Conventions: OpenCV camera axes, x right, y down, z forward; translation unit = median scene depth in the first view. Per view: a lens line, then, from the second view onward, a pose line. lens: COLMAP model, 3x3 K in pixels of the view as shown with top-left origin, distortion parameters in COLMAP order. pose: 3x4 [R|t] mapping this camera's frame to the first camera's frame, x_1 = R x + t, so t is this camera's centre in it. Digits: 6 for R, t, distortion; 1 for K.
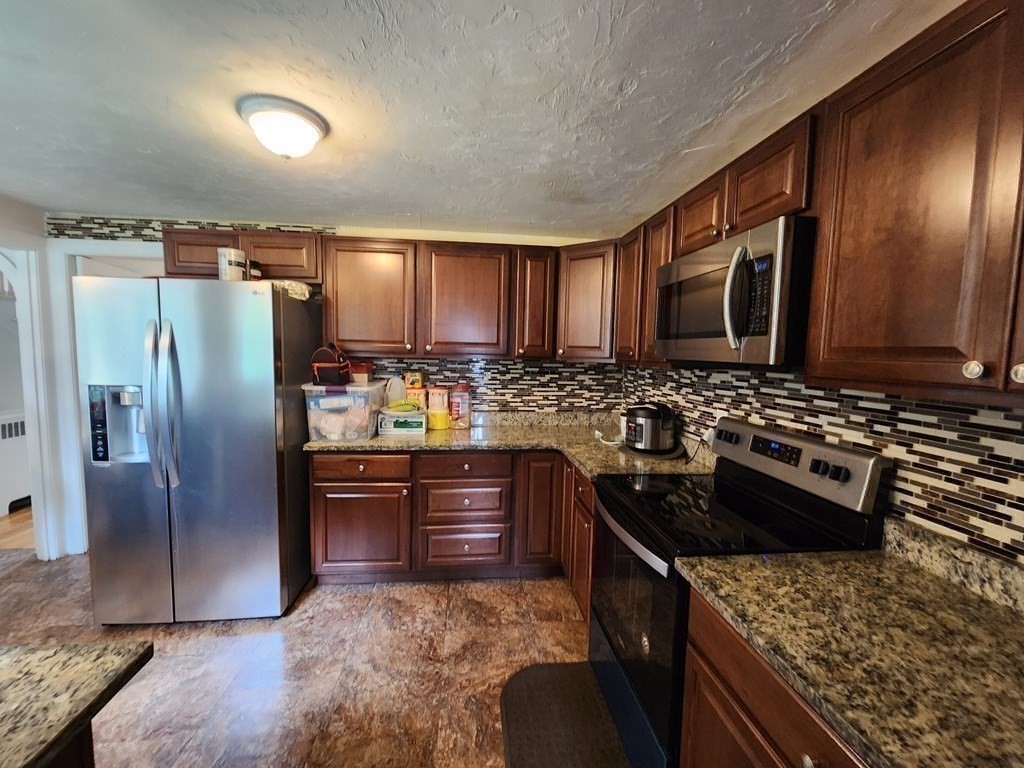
lens RADIAL K [[424.2, 0, 511.4], [0, 424.2, 387.0], [0, 0, 1]] dist [-0.003986, -0.000027]
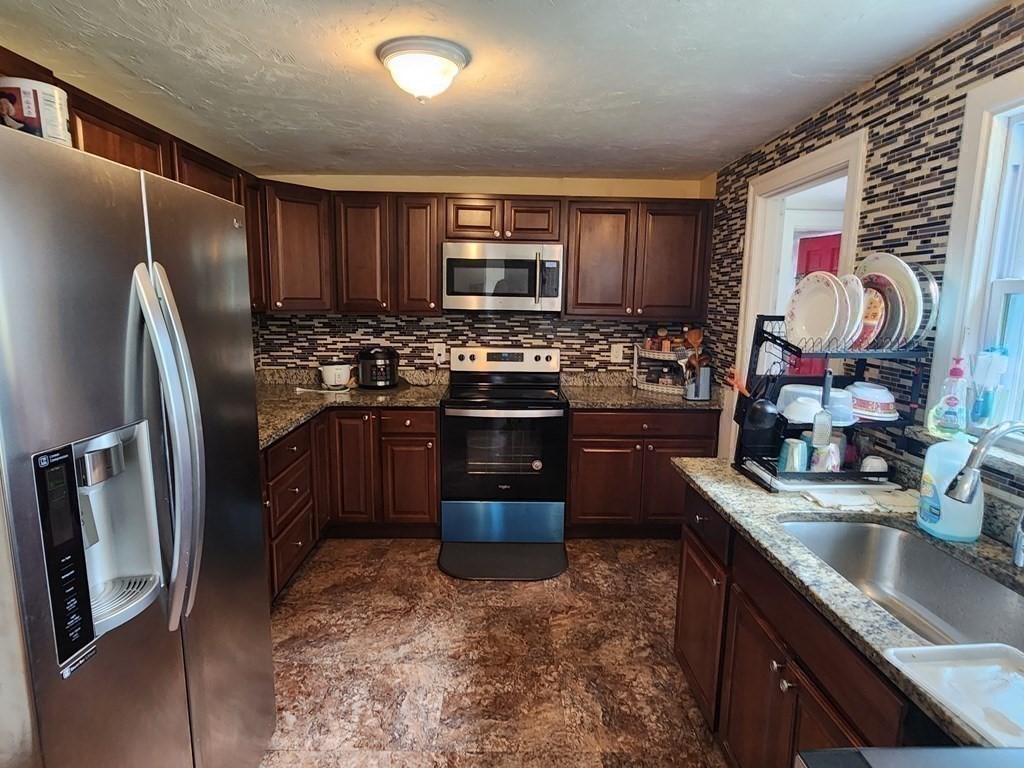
lens RADIAL K [[557.3, 0, 512.5], [0, 557.3, 383.6], [0, 0, 1]] dist [-0.005417, -0.000219]
pose [[0.094997, -0.171362, 0.980617, -1.394129], [0.074151, 0.983554, 0.164692, -0.105669], [-0.992712, 0.057069, 0.106141, 0.572126]]
